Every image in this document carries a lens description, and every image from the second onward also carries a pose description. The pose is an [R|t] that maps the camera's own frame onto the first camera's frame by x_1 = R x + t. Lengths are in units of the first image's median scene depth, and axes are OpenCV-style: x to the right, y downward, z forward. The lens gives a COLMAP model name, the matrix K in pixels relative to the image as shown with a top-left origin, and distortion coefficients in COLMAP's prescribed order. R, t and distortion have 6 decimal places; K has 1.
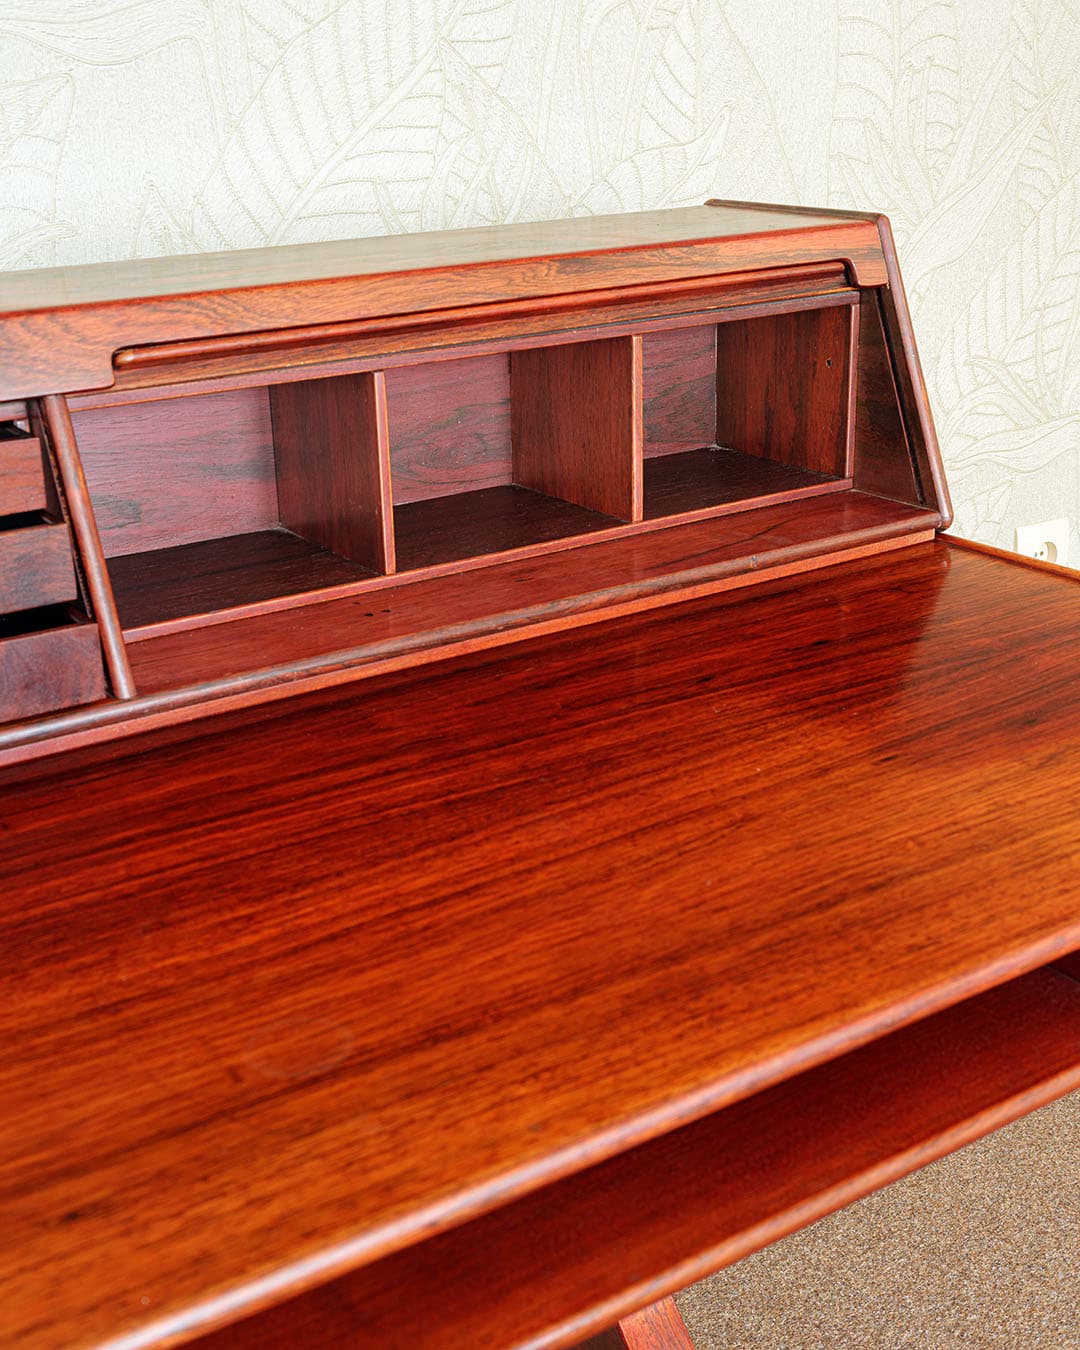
lens RADIAL K [[1731.1, 0, 538.1], [0, 1731.1, 681.0], [0, 0, 1]] dist [-0.006175, 0.000000]
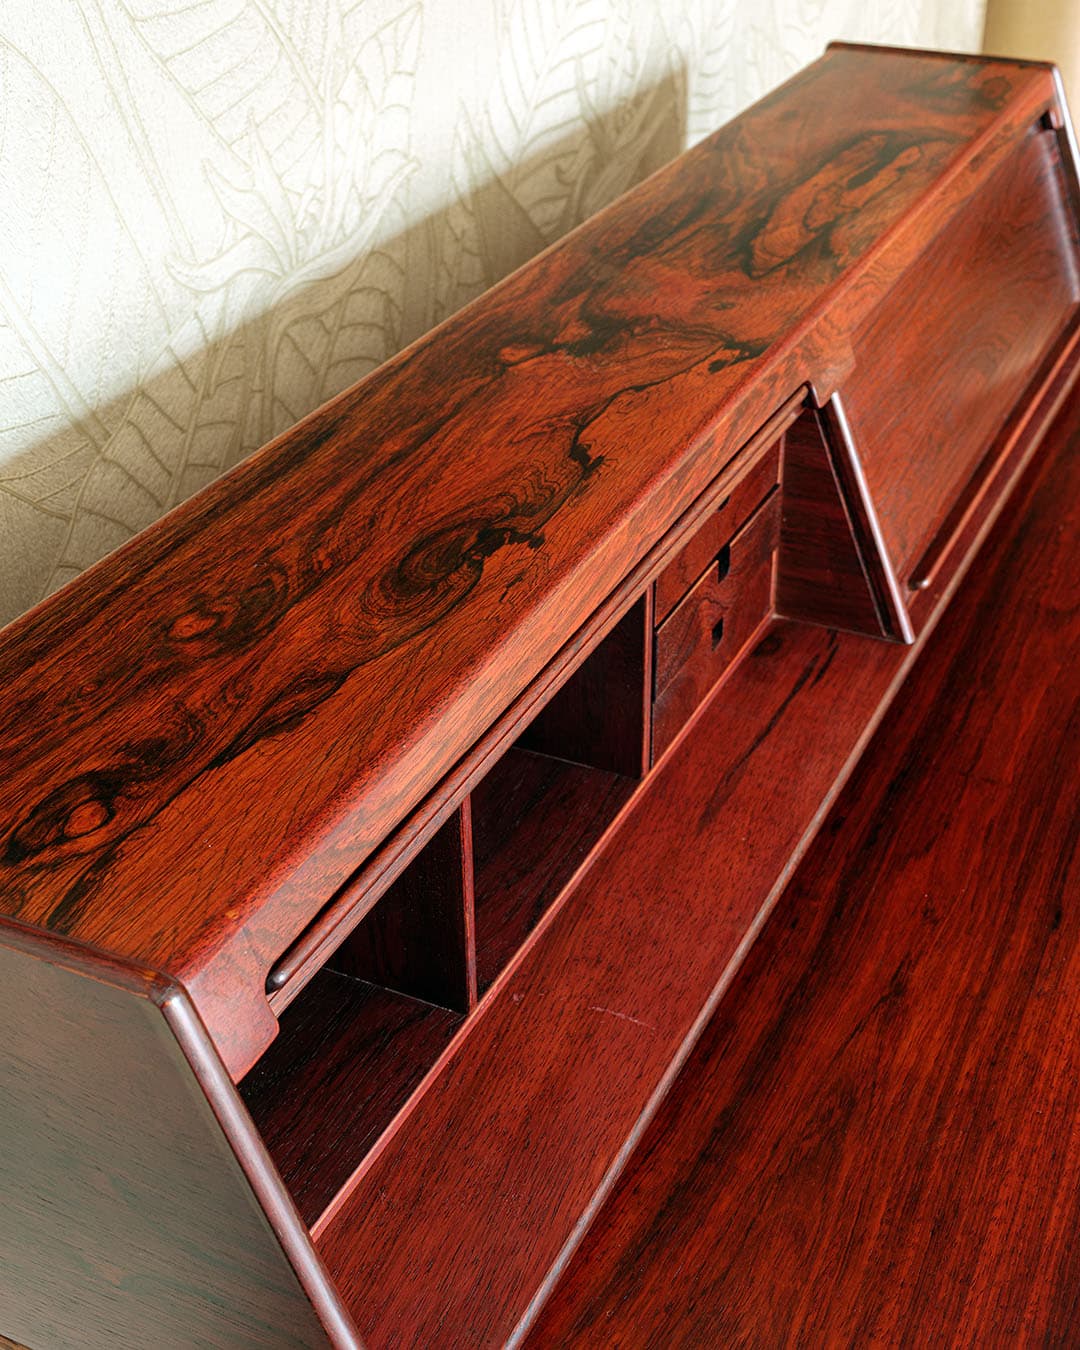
lens RADIAL K [[1777.6, 0, 564.7], [0, 1777.6, 625.0], [0, 0, 1]] dist [-0.013376, 0.000000]
pose [[0.862216, -0.244302, 0.443735, -0.670402], [0.160562, 0.962649, 0.218008, -0.205562], [-0.480420, -0.116723, 0.869237, 0.065696]]
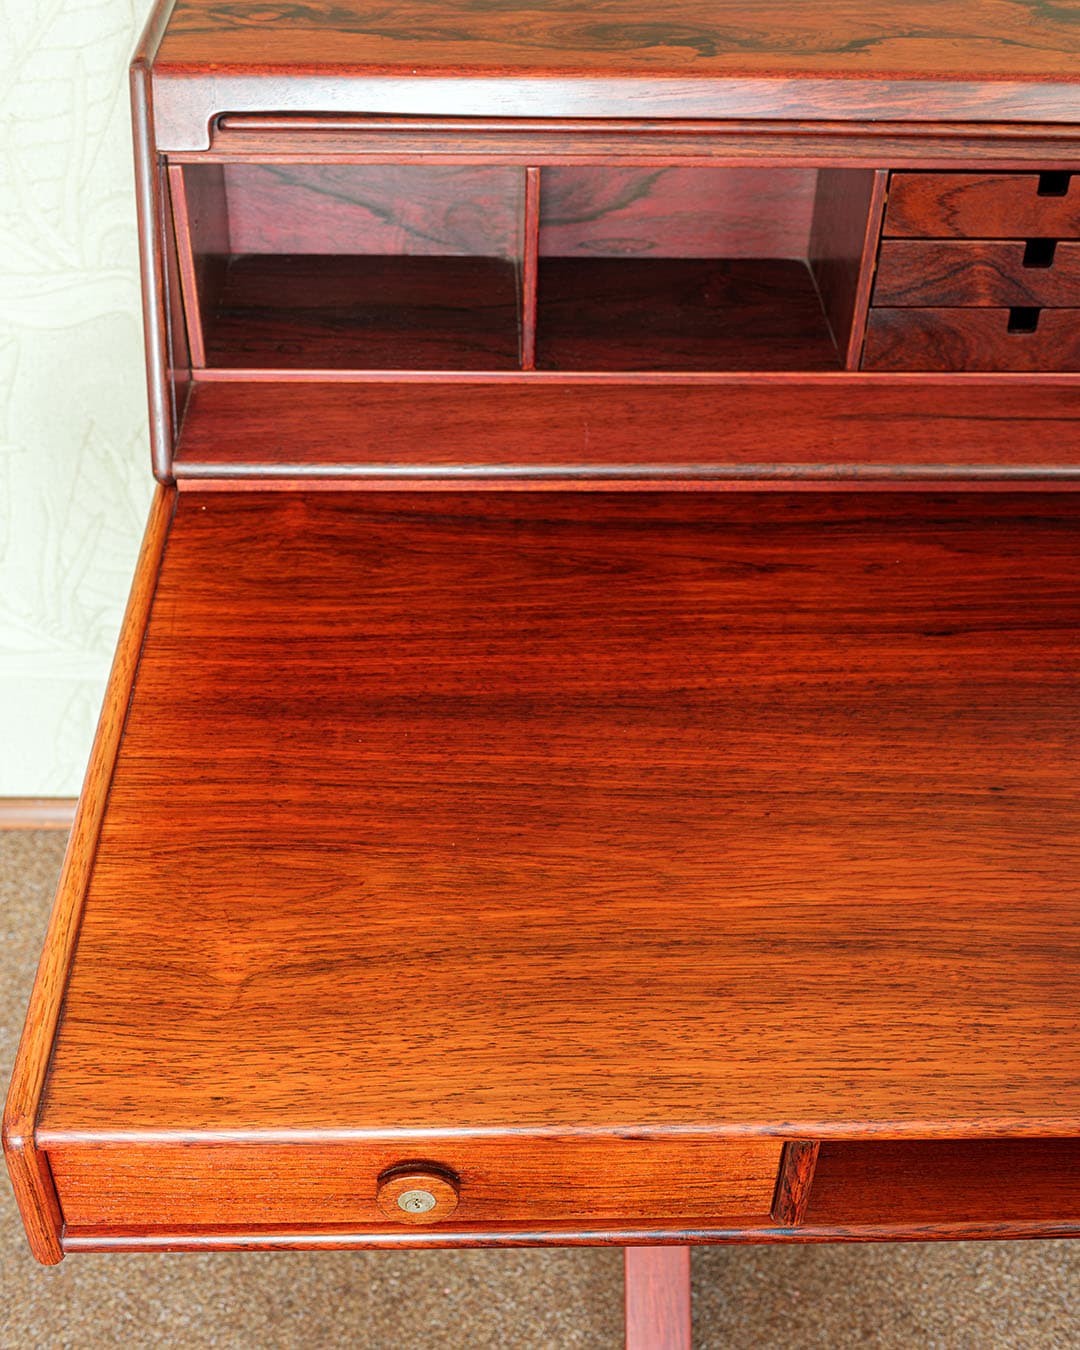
lens RADIAL K [[1777.6, 0, 533.0], [0, 1777.6, 673.3], [0, 0, 1]] dist [-0.013376, 0.000000]
pose [[0.843335, 0.371848, -0.387962, -0.088118], [-0.222711, 0.898866, 0.377411, -0.135871], [0.489065, -0.231881, 0.840860, -0.126917]]
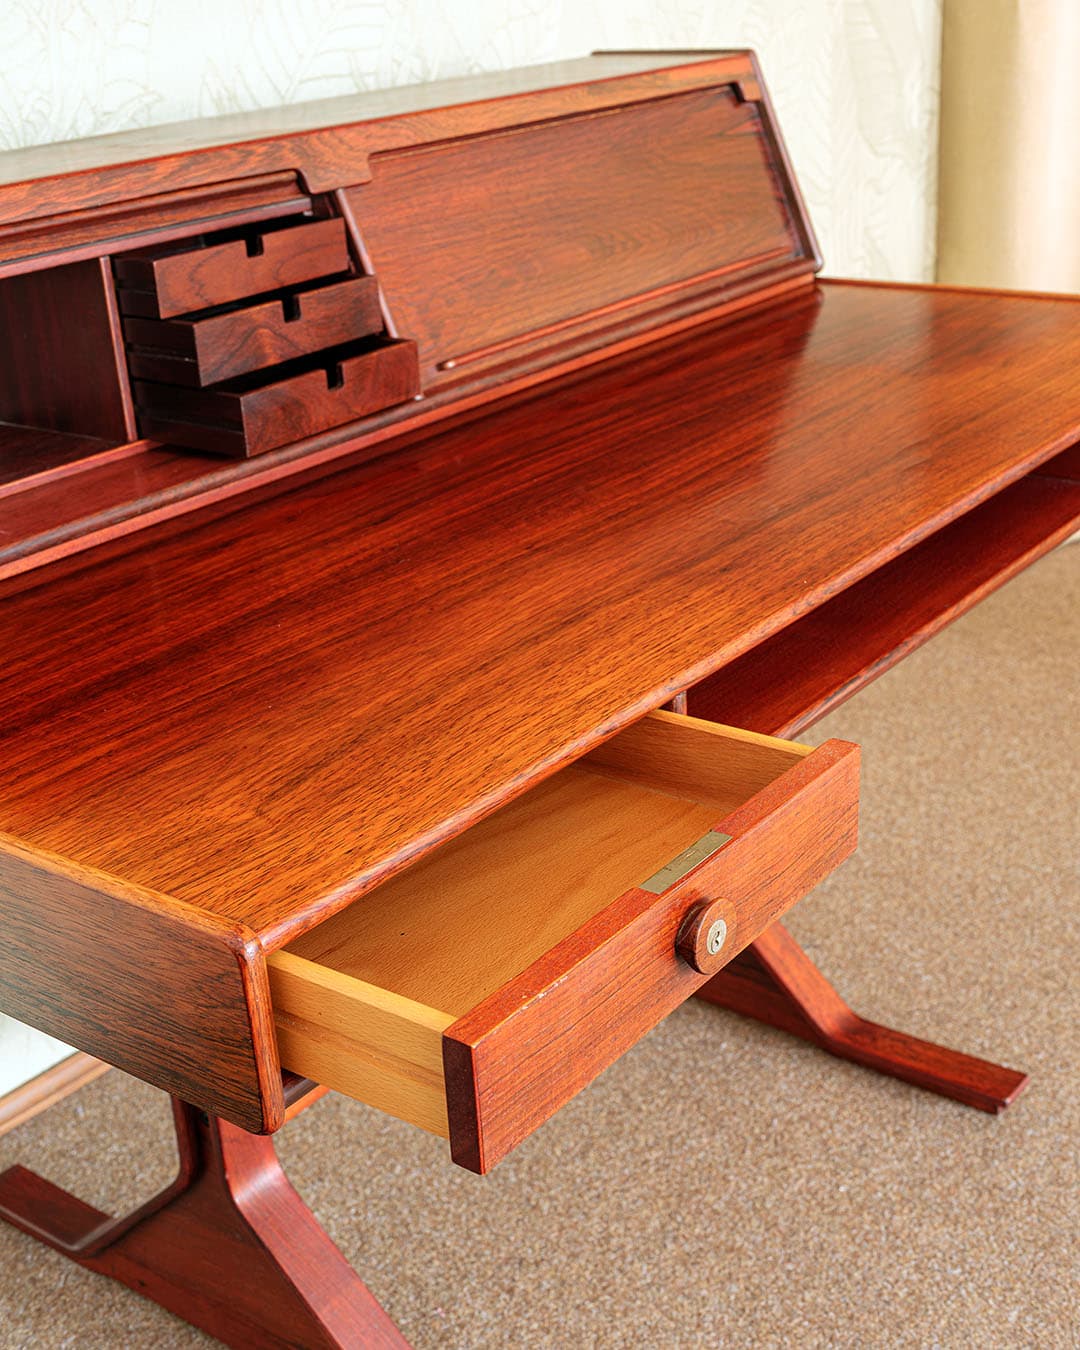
lens RADIAL K [[1777.6, 0, 549.9], [0, 1777.6, 713.3], [0, 0, 1]] dist [-0.013376, 0.000000]
pose [[0.945616, -0.158705, 0.283942, -0.418679], [0.143929, 0.986943, 0.072309, 0.124005], [-0.291710, -0.027509, 0.956111, -0.313417]]
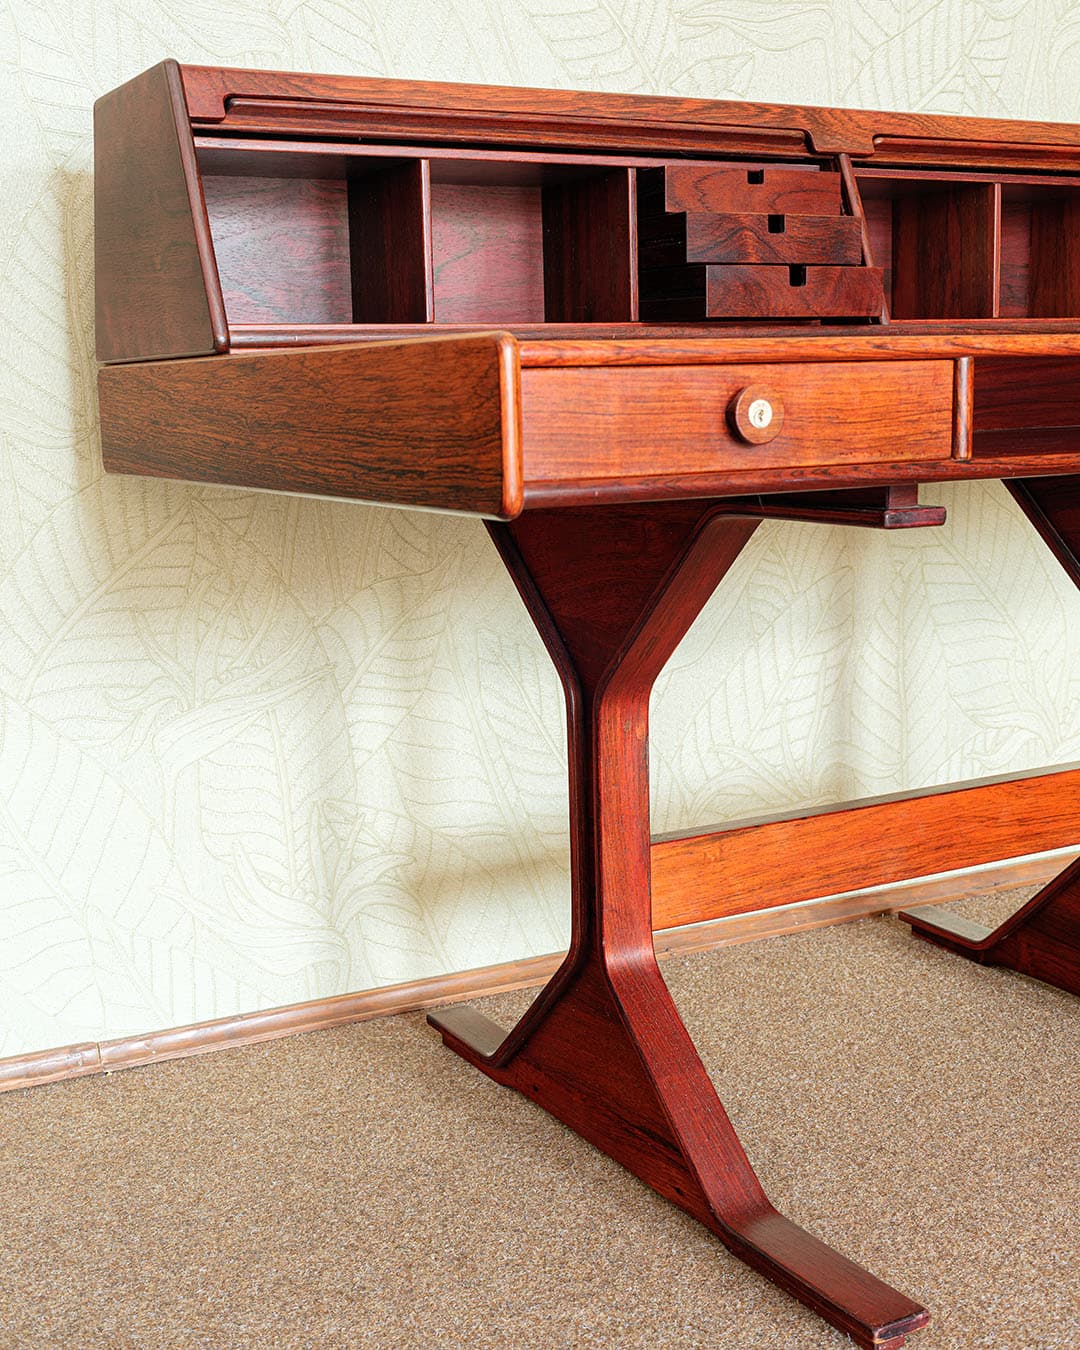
lens RADIAL K [[1731.1, 0, 532.0], [0, 1731.1, 686.4], [0, 0, 1]] dist [-0.006175, 0.000000]
pose [[0.995508, 0.012909, -0.093794, -0.293244], [-0.029469, 0.983700, -0.177386, 0.461086], [0.089976, 0.179353, 0.979662, -0.418450]]
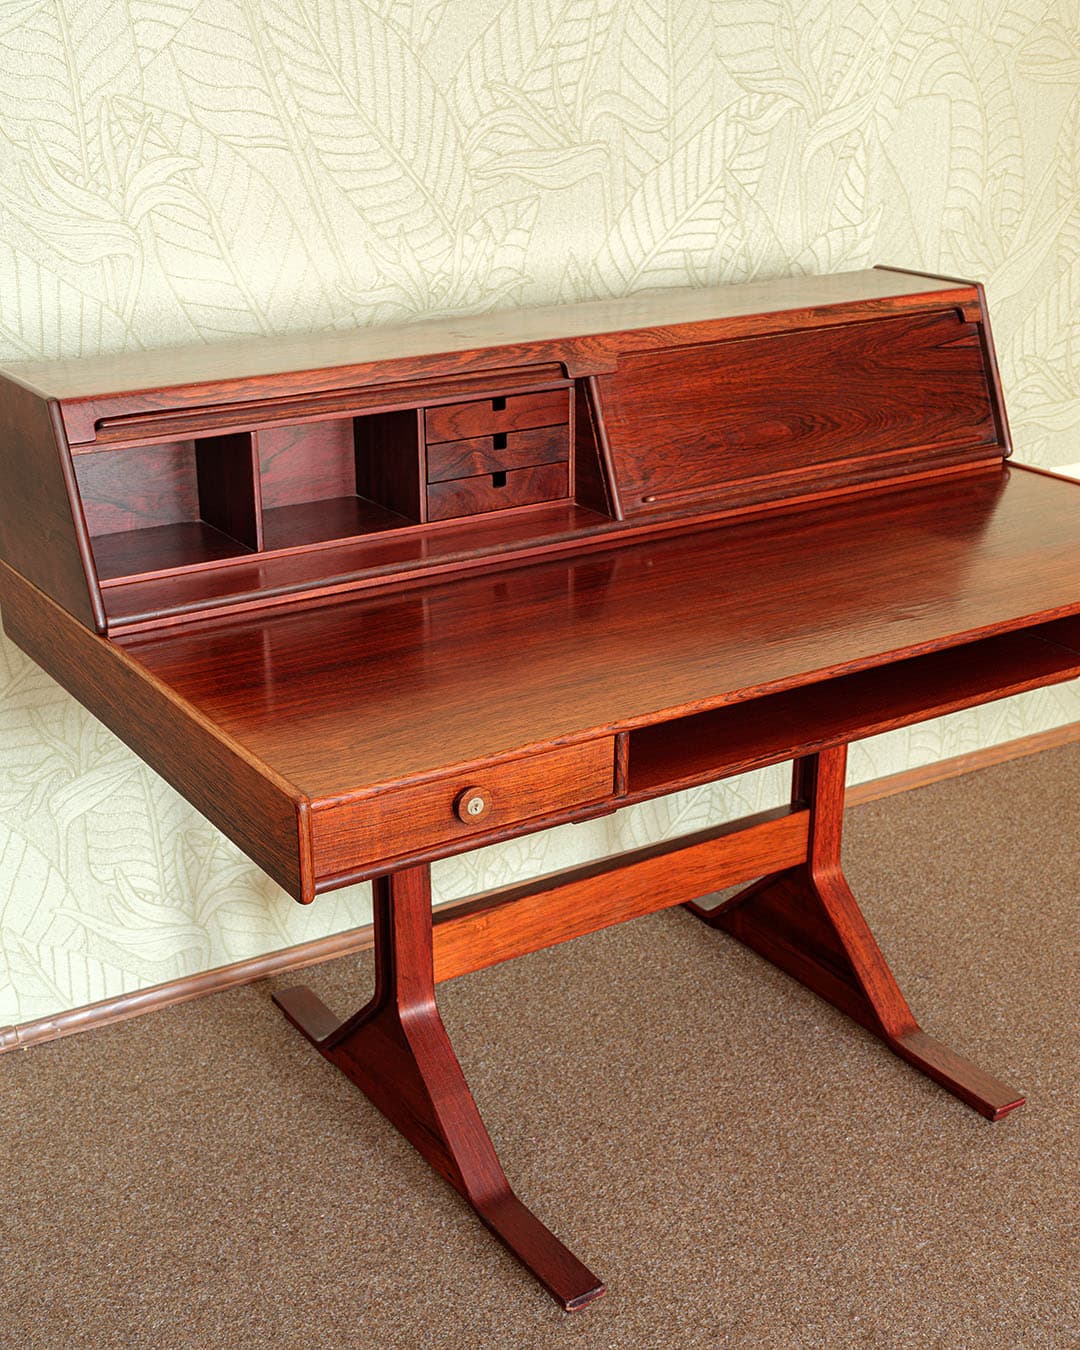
lens RADIAL K [[1777.6, 0, 526.3], [0, 1777.6, 696.4], [0, 0, 1]] dist [-0.013376, 0.000000]
pose [[0.999420, 0.028958, -0.017914, -0.217958], [-0.028450, 0.999204, 0.027977, 0.118591], [0.018710, -0.027451, 0.999448, -0.834365]]
